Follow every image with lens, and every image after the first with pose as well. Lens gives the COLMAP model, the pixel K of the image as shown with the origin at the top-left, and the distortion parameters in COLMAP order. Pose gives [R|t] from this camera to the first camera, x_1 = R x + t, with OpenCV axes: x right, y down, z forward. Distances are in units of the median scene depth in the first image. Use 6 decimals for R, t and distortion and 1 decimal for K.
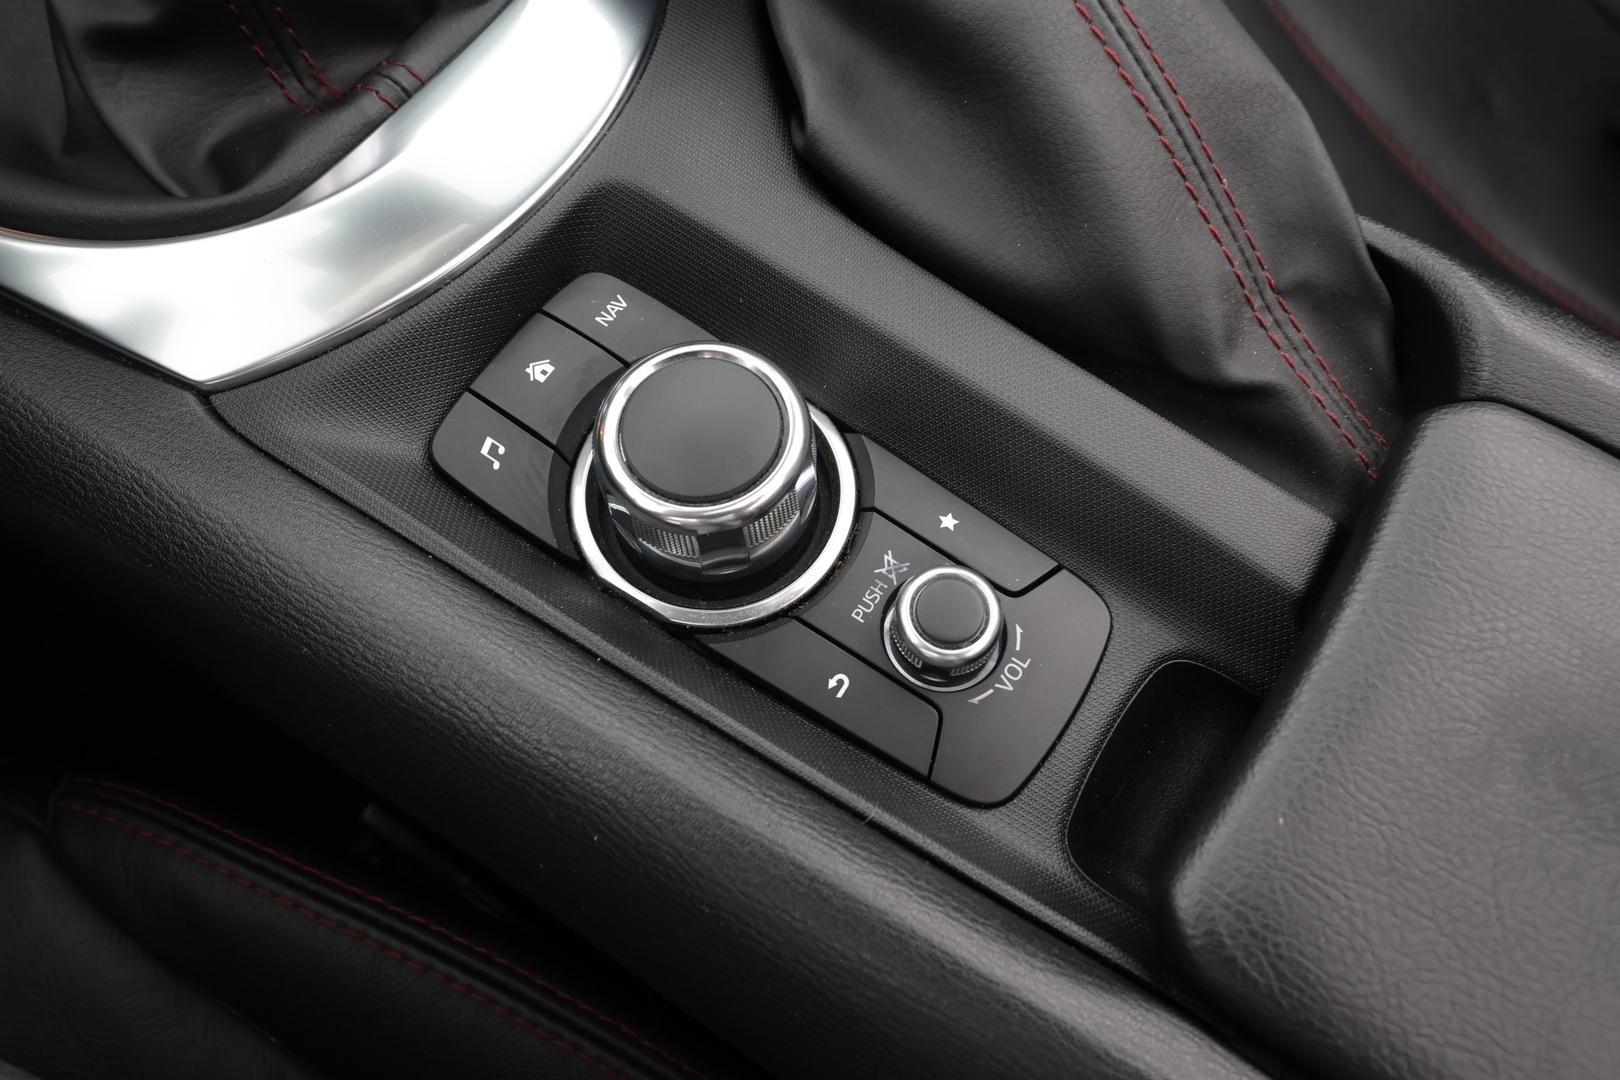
lens RADIAL K [[968.4, 0, 810.0], [0, 968.4, 540.0], [0, 0, 1]] dist [-0.004503, -0.001172]
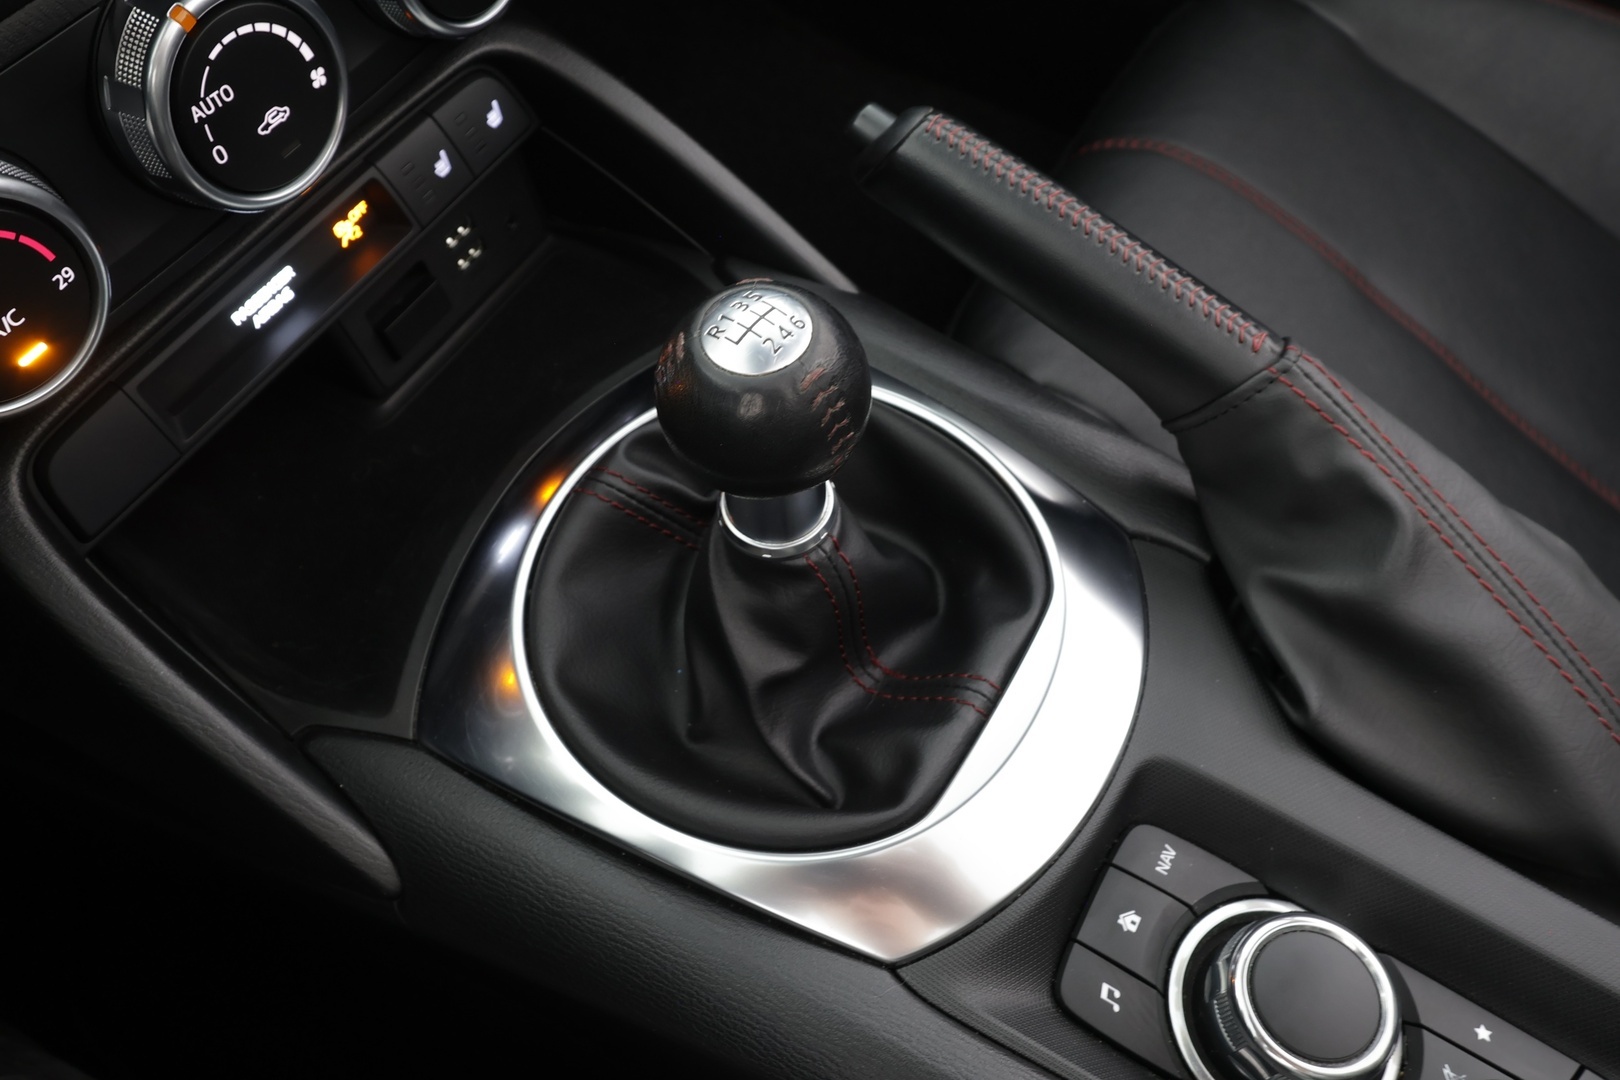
lens RADIAL K [[1115.2, 0, 810.0], [0, 1115.2, 540.0], [0, 0, 1]] dist [0.008530, 0.003762]
pose [[0.997088, -0.074130, -0.017902, -0.638705], [0.069831, 0.981846, -0.176359, -0.440453], [0.030651, 0.174596, 0.984163, -0.557550]]
